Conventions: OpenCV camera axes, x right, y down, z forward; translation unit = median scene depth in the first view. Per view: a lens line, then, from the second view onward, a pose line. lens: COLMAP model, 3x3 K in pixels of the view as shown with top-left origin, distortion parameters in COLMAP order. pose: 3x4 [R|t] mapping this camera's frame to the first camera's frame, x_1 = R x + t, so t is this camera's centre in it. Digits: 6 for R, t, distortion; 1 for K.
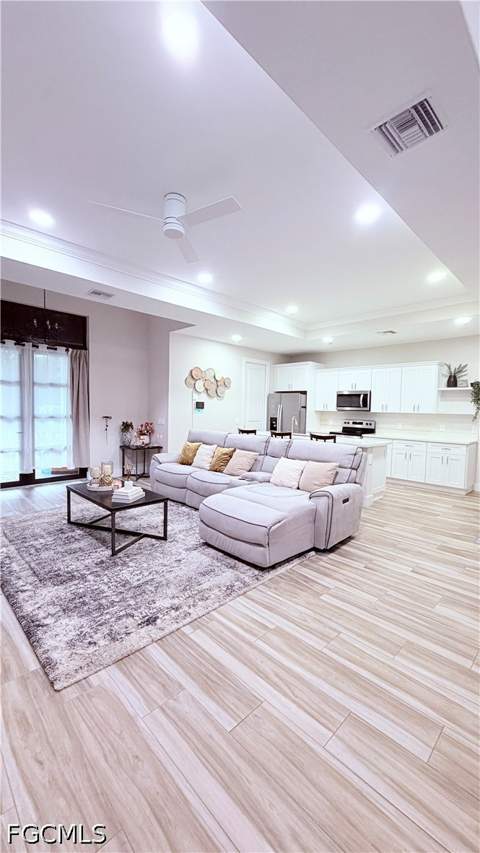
lens RADIAL K [[339.0, 0, 240.9], [0, 339.0, 423.5], [0, 0, 1]] dist [0.000903, 0.000065]
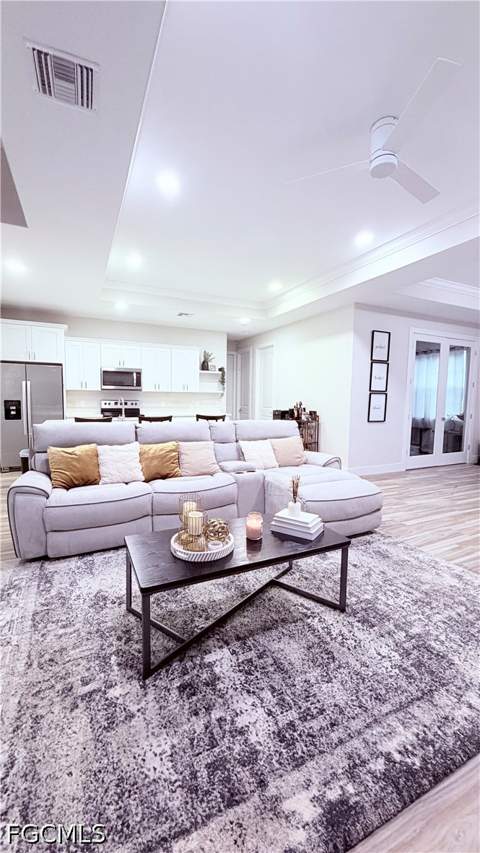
lens RADIAL K [[339.0, 0, 240.9], [0, 339.0, 423.5], [0, 0, 1]] dist [0.000903, 0.000065]
pose [[0.328040, -0.094898, 0.939885, -0.726213], [0.035258, 0.995478, 0.088205, -0.028526], [-0.944006, 0.004203, 0.329902, 0.680571]]
